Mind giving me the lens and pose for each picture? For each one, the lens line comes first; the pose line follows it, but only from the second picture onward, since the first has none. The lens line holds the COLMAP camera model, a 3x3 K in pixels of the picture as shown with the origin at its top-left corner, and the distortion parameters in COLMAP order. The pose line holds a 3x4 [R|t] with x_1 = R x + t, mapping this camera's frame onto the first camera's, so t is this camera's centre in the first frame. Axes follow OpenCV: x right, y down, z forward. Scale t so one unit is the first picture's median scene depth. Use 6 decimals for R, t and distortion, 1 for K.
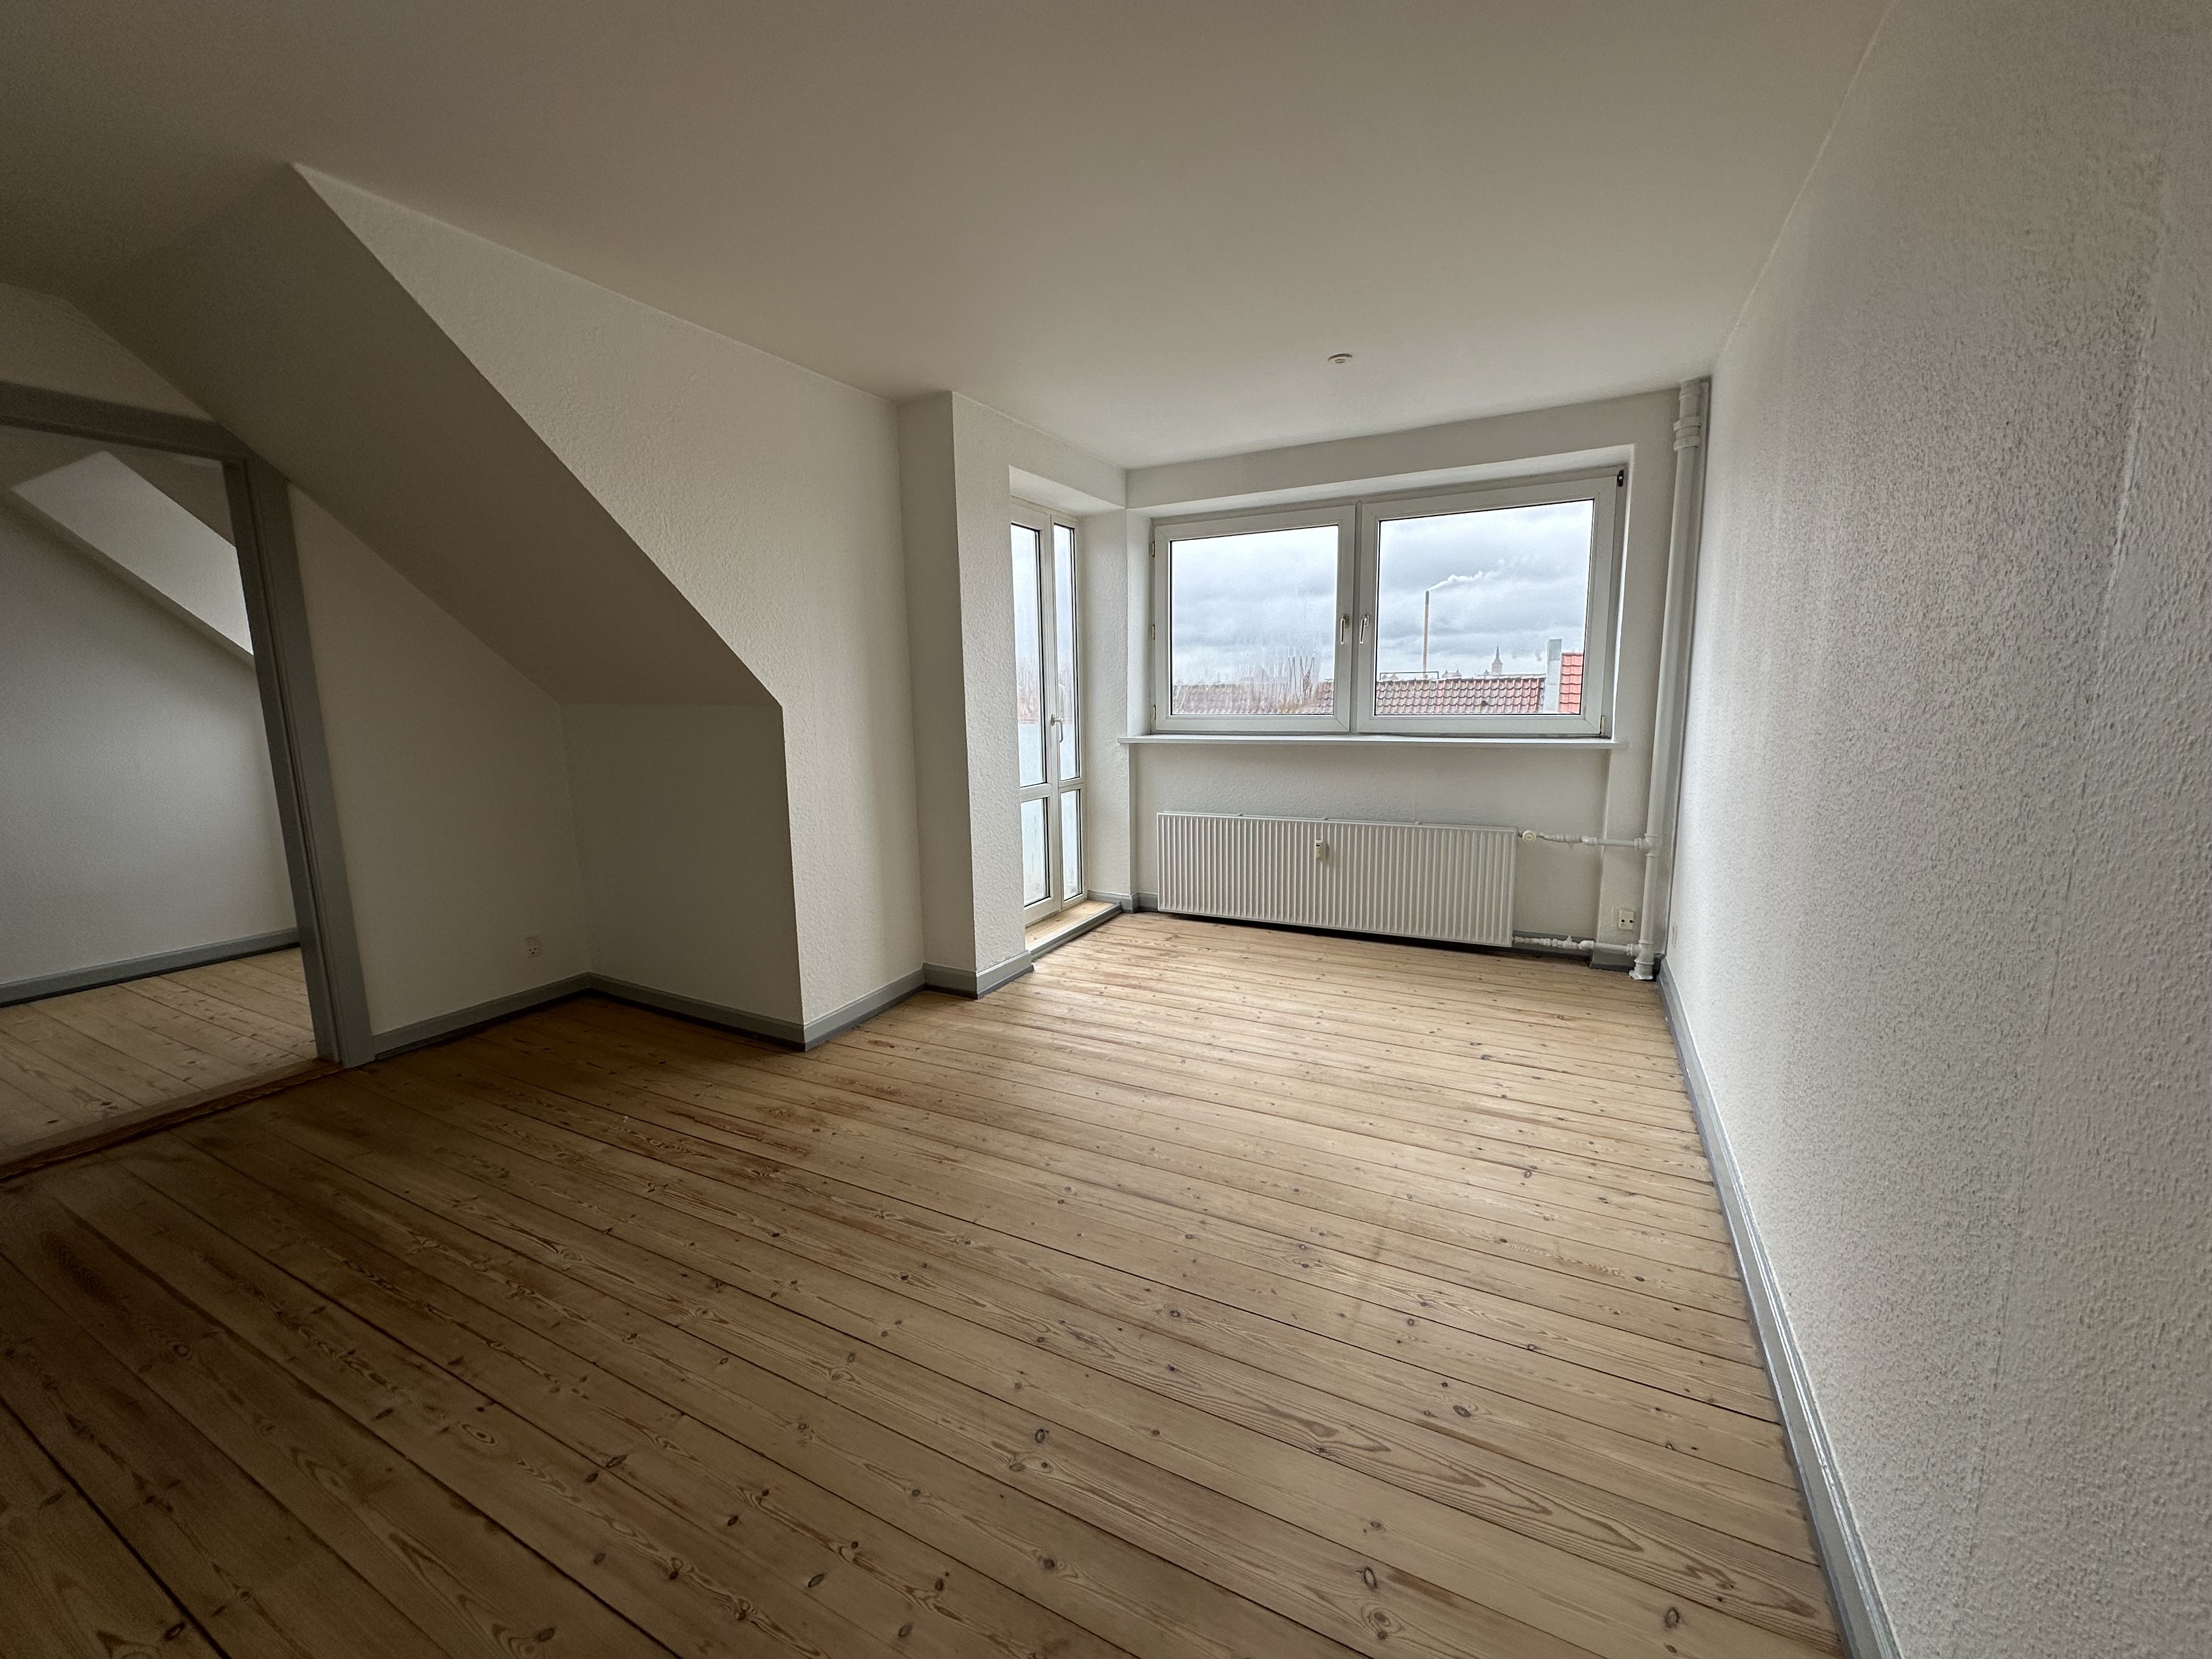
lens RADIAL K [[879.5, 0, 1106.0], [0, 879.5, 829.5], [0, 0, 1]] dist [0.000962, -0.000460]
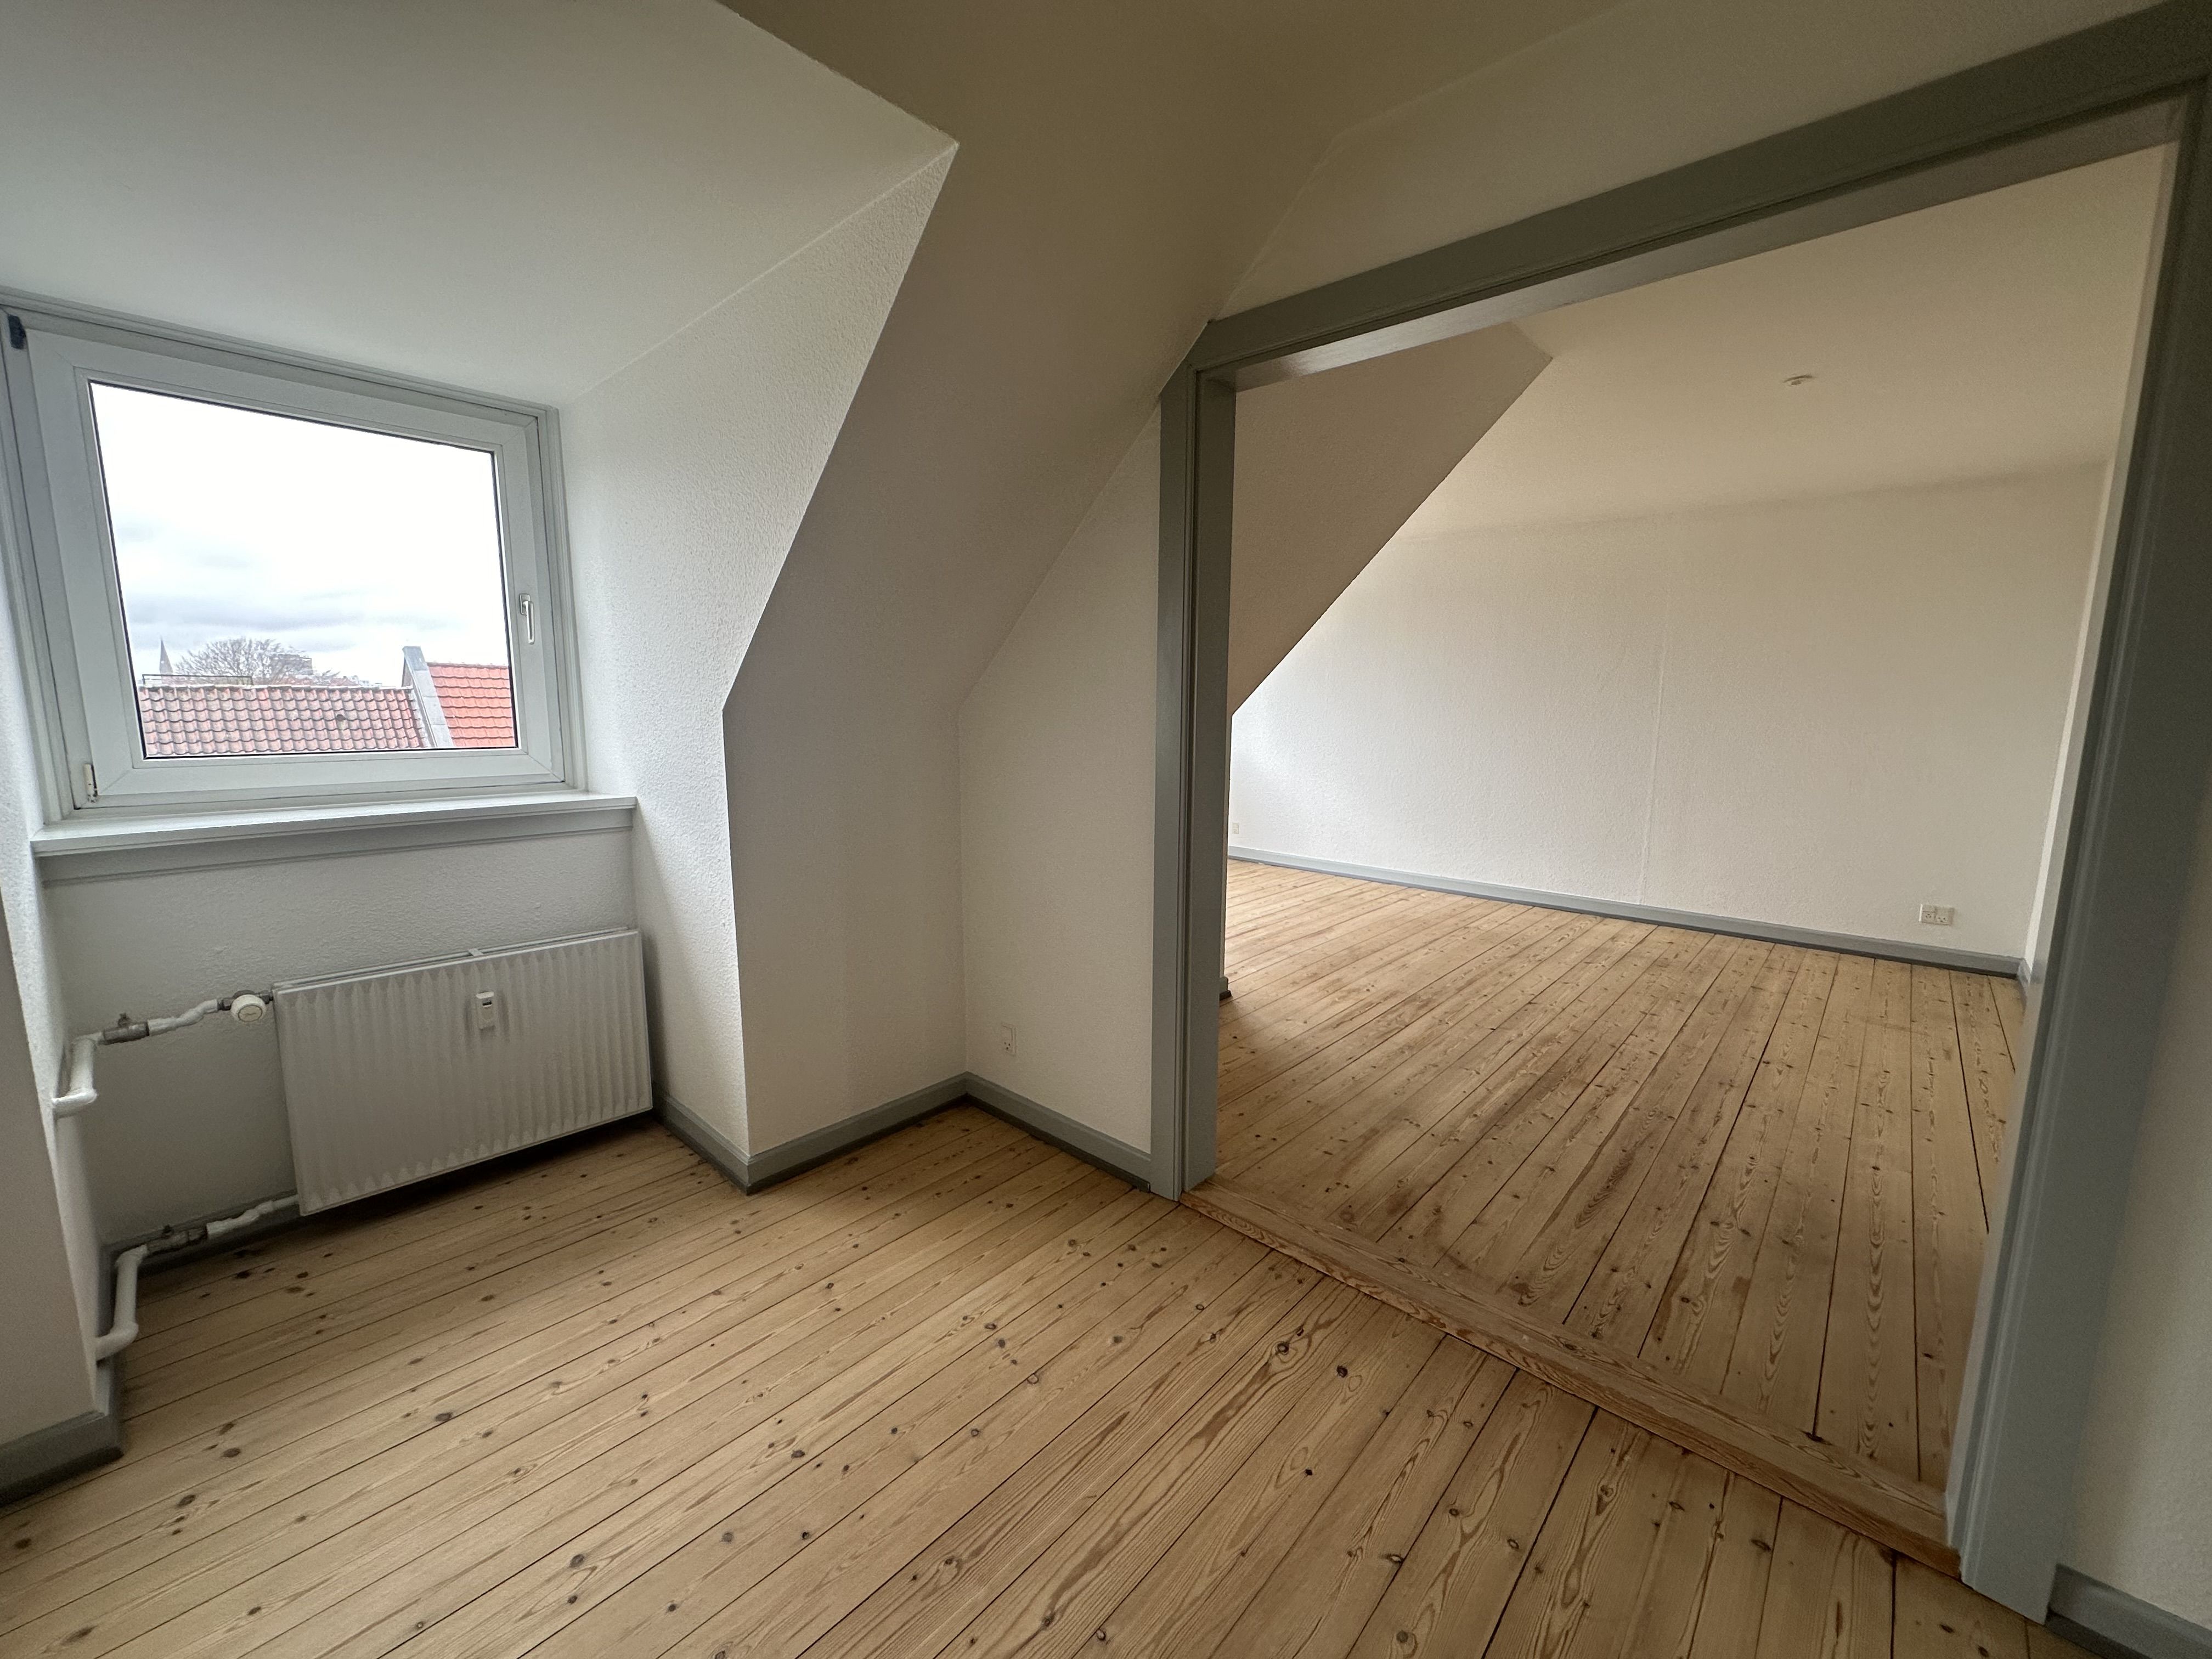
lens RADIAL K [[879.5, 0, 1106.0], [0, 879.5, 829.5], [0, 0, 1]] dist [0.000962, -0.000460]
pose [[0.249482, -0.122268, 0.960630, -1.519010], [0.138444, 0.986311, 0.089582, -0.110248], [-0.958432, 0.110644, 0.262994, 0.806172]]
